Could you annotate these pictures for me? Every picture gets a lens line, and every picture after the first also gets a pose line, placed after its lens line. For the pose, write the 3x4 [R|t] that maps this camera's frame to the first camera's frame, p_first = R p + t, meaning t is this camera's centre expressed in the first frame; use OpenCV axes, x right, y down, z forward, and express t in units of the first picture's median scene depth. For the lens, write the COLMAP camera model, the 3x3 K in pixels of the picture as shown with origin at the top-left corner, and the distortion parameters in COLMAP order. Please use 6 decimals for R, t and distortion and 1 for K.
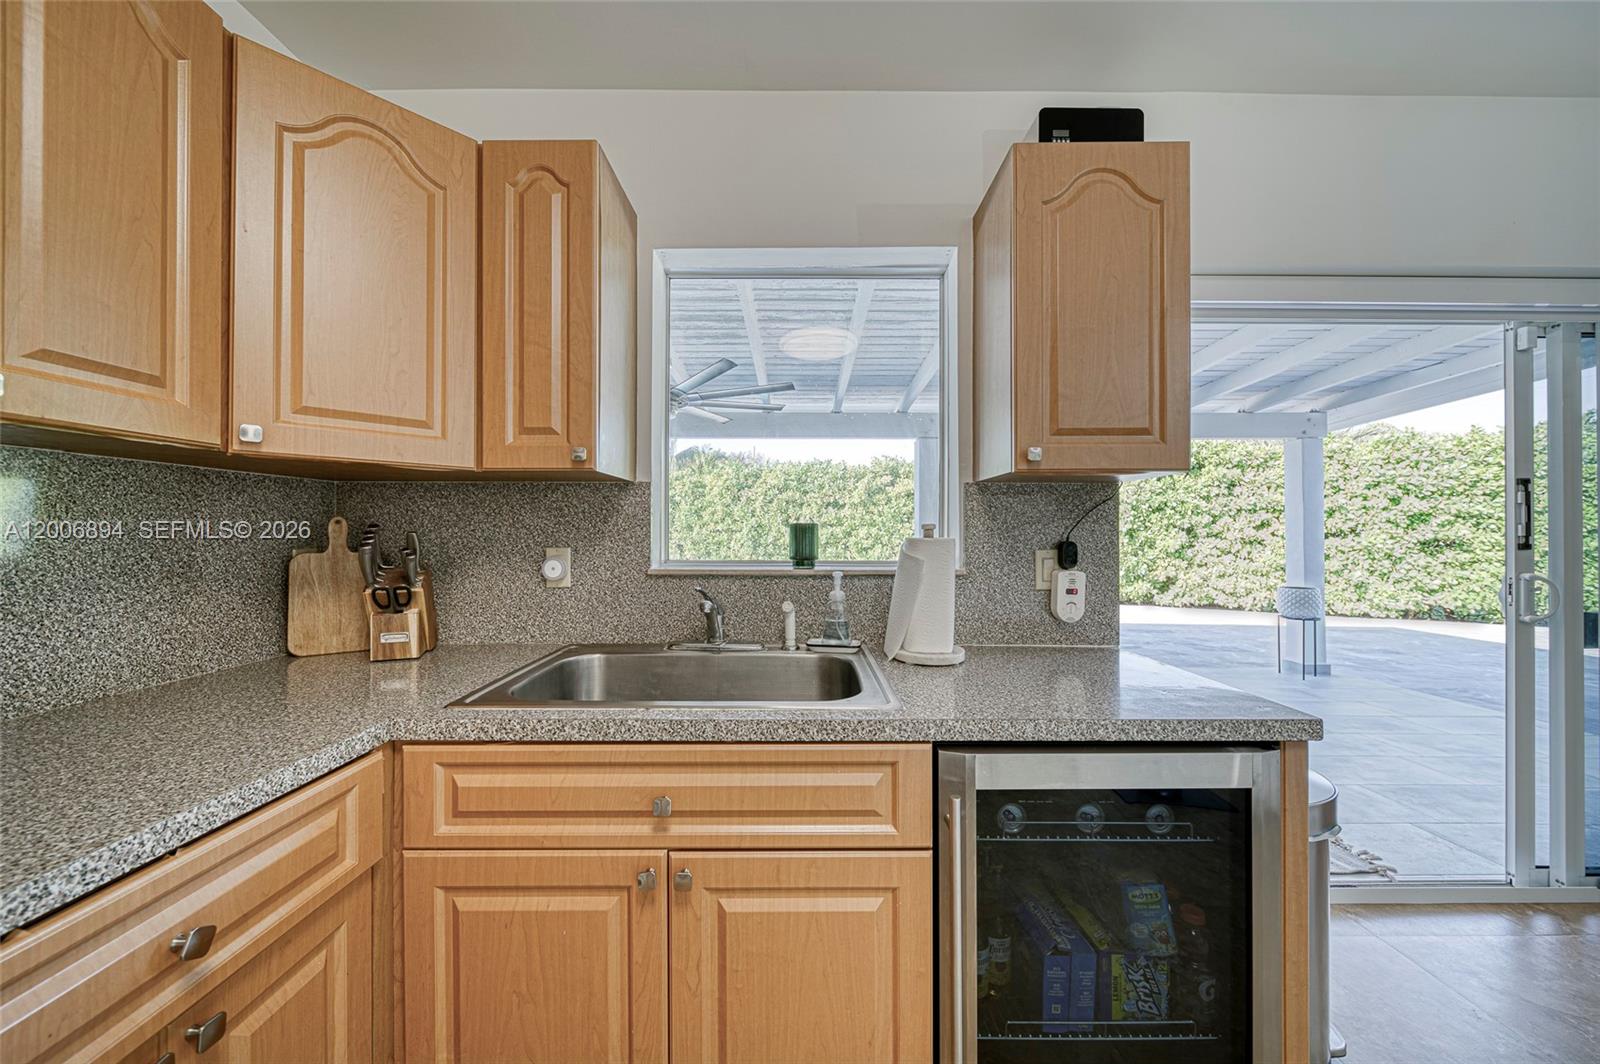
lens RADIAL K [[566.8, 0, 794.4], [0, 566.8, 524.4], [0, 0, 1]] dist [0.002078, -0.001637]
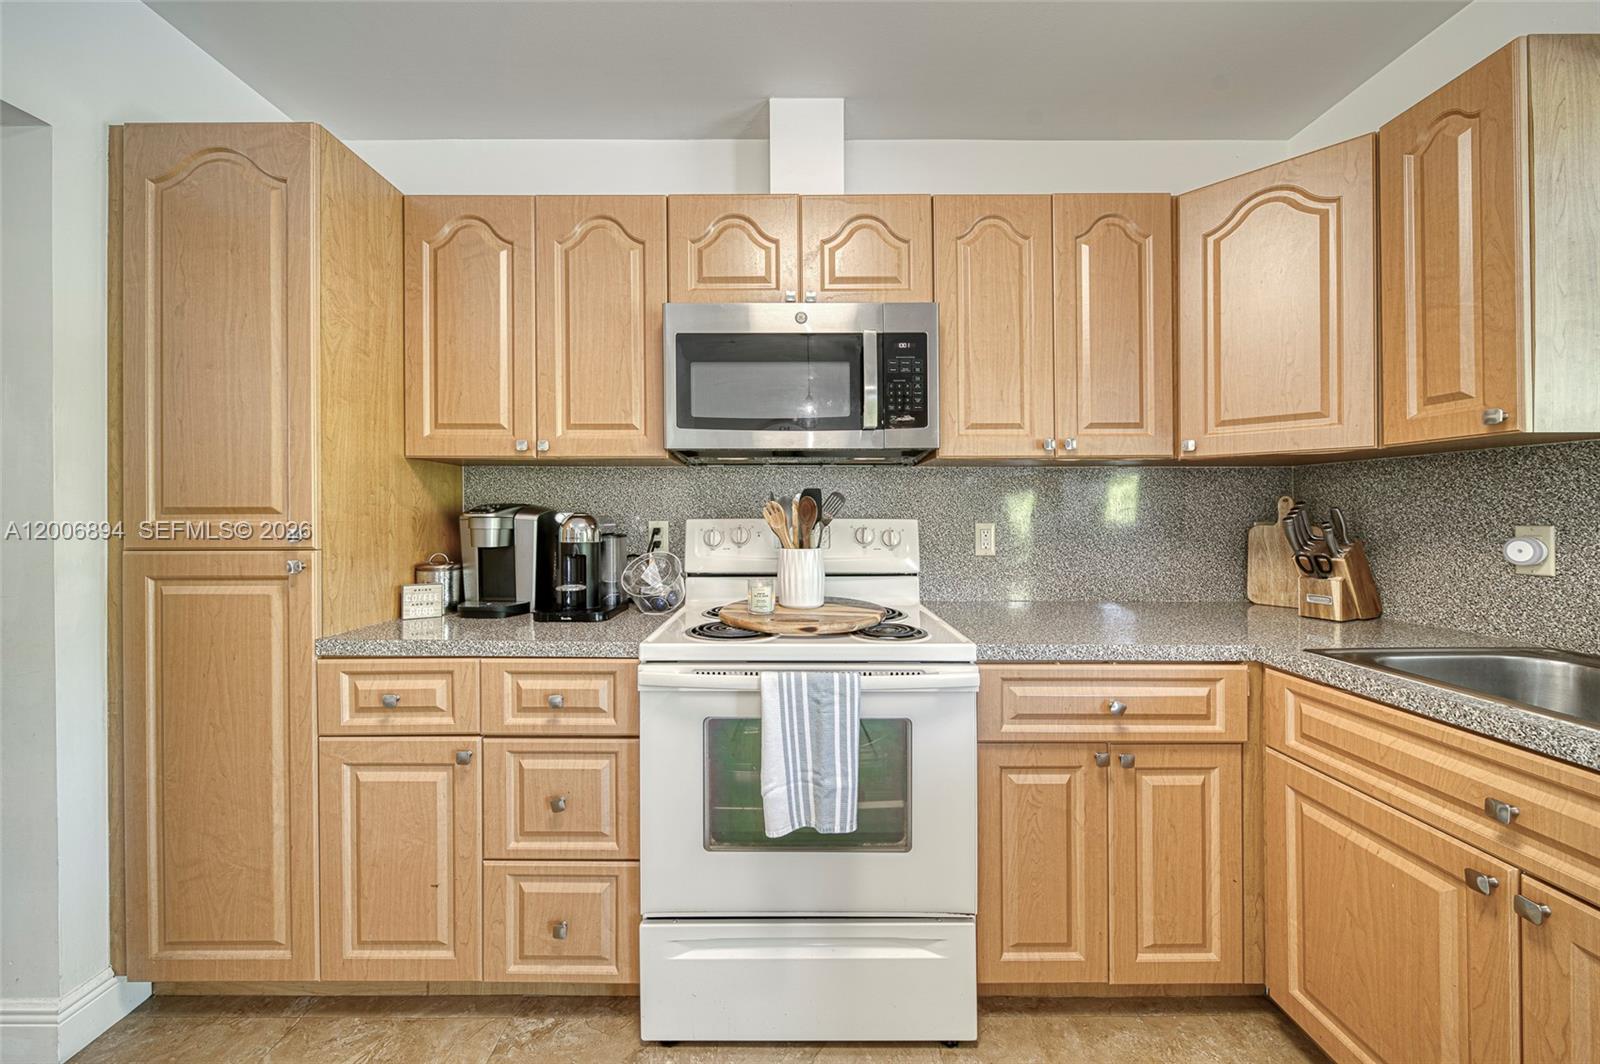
lens RADIAL K [[566.8, 0, 795.8], [0, 566.8, 523.0], [0, 0, 1]] dist [0.002078, -0.001637]
pose [[0.011738, 0.018222, -0.999765, 0.472468], [0.015676, 0.999708, 0.018405, 0.006469], [0.999808, -0.015888, 0.011449, -0.084704]]
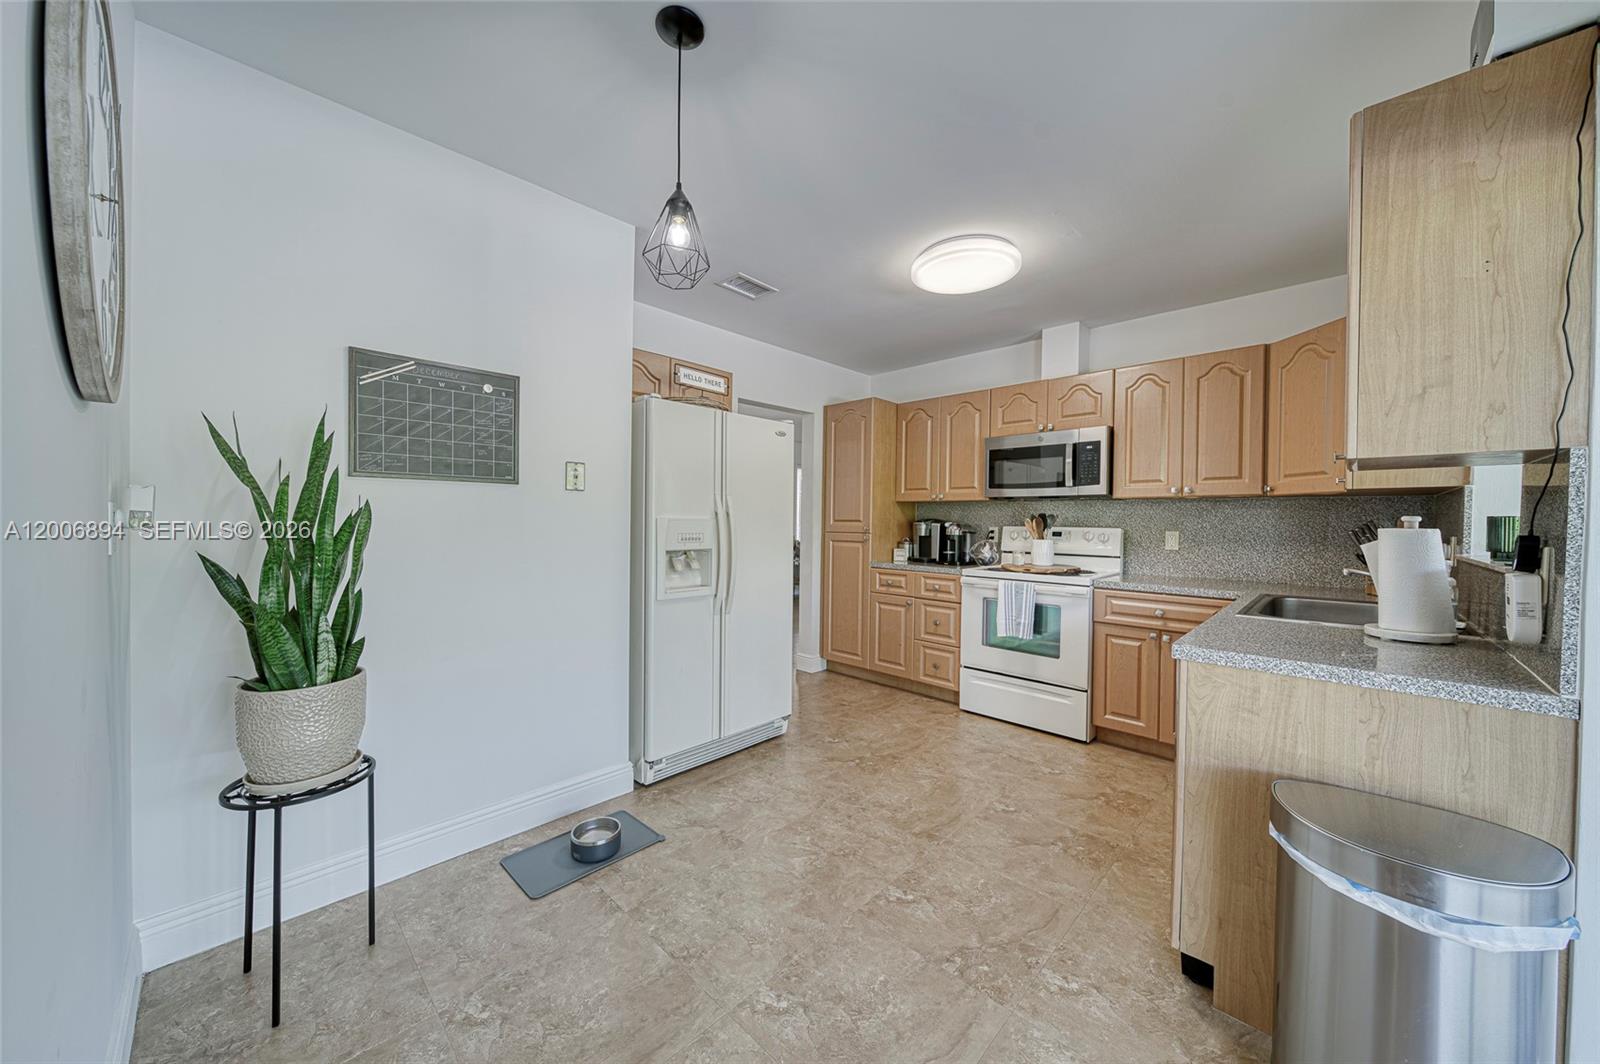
lens RADIAL K [[655.6, 0, 769.4], [0, 655.6, 525.5], [0, 0, 1]] dist [0.001143, 0.000023]
pose [[-0.709729, -0.001535, -0.704473, 2.381979], [-0.000114, 0.999998, -0.002063, 0.021229], [0.704475, -0.001384, -0.709728, 1.234307]]
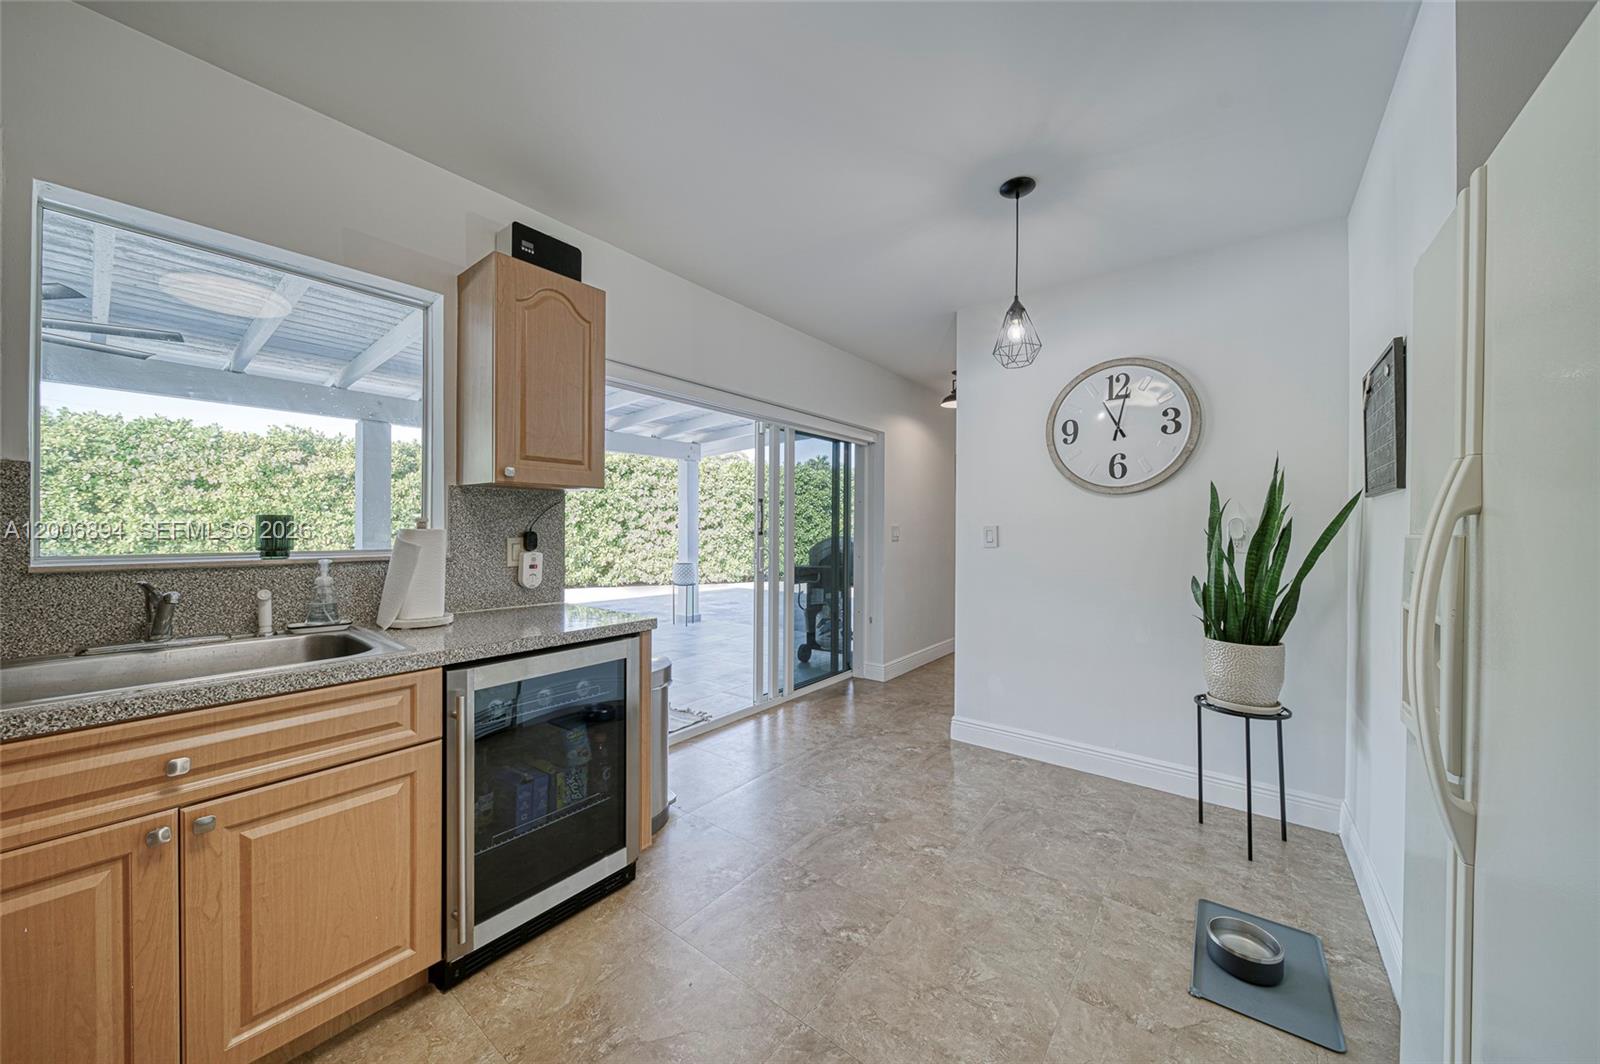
lens RADIAL K [[566.8, 0, 800.4], [0, 566.8, 534.3], [0, 0, 1]] dist [0.002078, -0.001637]
pose [[0.617312, -0.007702, 0.786681, -0.259315], [-0.017573, 0.999568, 0.023576, -0.009649], [-0.786522, -0.028378, 0.616910, -0.485069]]
